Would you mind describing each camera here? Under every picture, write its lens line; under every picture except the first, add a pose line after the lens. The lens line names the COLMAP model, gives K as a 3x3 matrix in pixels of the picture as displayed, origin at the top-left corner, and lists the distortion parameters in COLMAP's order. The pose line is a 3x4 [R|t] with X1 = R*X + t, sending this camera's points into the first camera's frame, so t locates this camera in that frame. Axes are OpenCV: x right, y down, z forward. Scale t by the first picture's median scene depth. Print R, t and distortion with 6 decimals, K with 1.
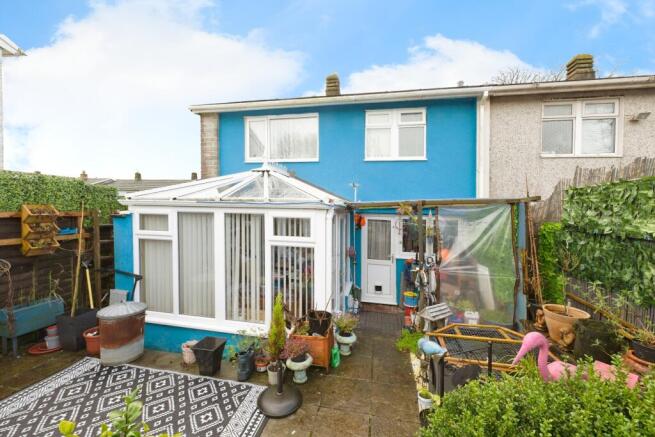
lens RADIAL K [[267.6, 0, 324.9], [0, 267.6, 187.3], [0, 0, 1]] dist [-0.003943, -0.000218]
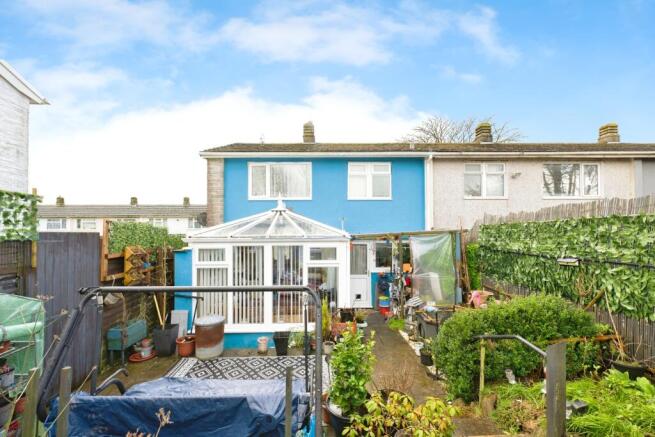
lens RADIAL K [[262.6, 0, 326.6], [0, 262.6, 202.2], [0, 0, 1]] dist [-0.000231, -0.005854]
pose [[0.975469, -0.004658, 0.220089, -0.396105], [0.010348, 0.999641, -0.024705, -0.094673], [-0.219895, 0.026377, 0.975167, -0.400805]]
